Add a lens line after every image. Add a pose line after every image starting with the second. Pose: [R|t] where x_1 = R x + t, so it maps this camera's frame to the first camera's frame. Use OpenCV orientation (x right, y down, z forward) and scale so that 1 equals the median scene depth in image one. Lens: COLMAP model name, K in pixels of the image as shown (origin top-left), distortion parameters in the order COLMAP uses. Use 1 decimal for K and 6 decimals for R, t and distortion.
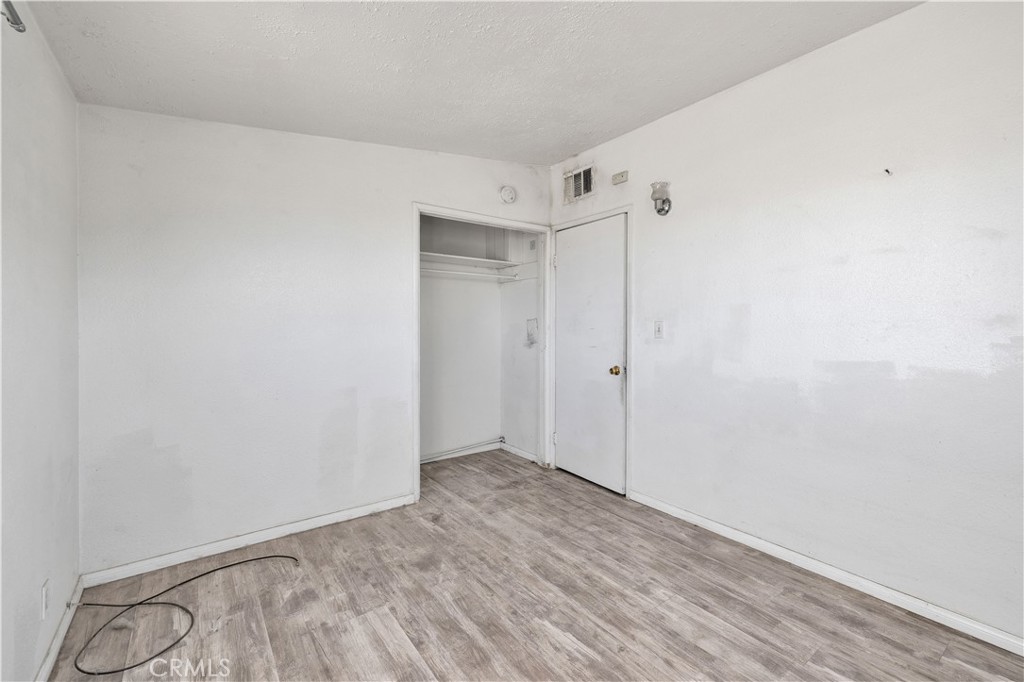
lens RADIAL K [[442.5, 0, 514.7], [0, 442.5, 334.9], [0, 0, 1]] dist [-0.000873, 0.000462]
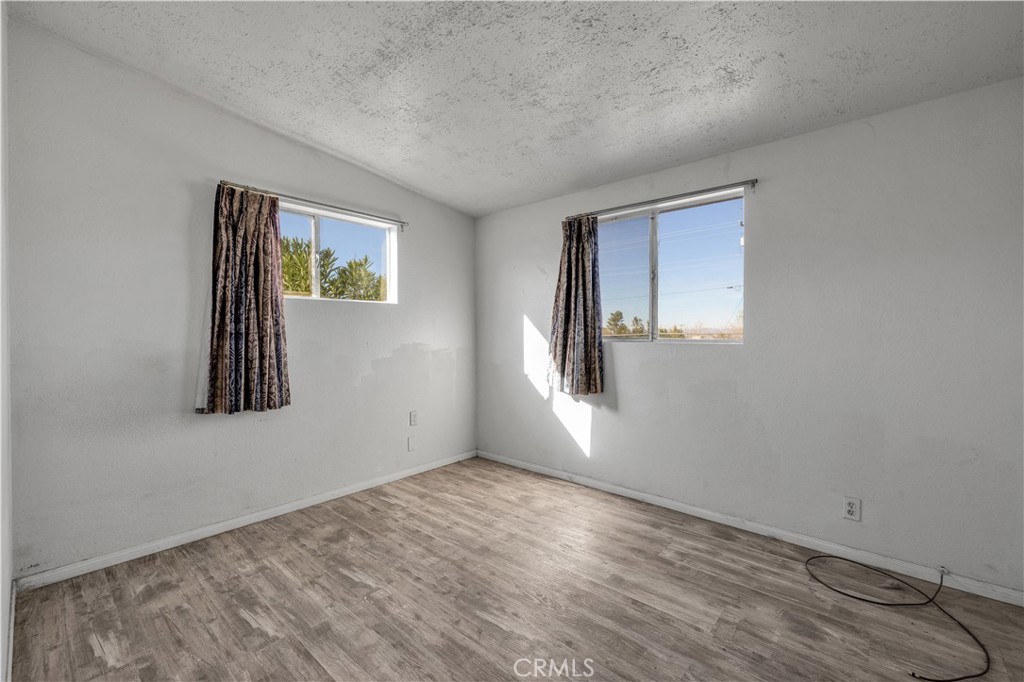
lens RADIAL K [[442.5, 0, 515.9], [0, 442.5, 335.9], [0, 0, 1]] dist [-0.000873, 0.000462]
pose [[-0.977323, 0.001148, -0.211753, 0.306009], [-0.004501, 0.999647, 0.026193, -0.012982], [0.211708, 0.026553, -0.976972, 1.923569]]
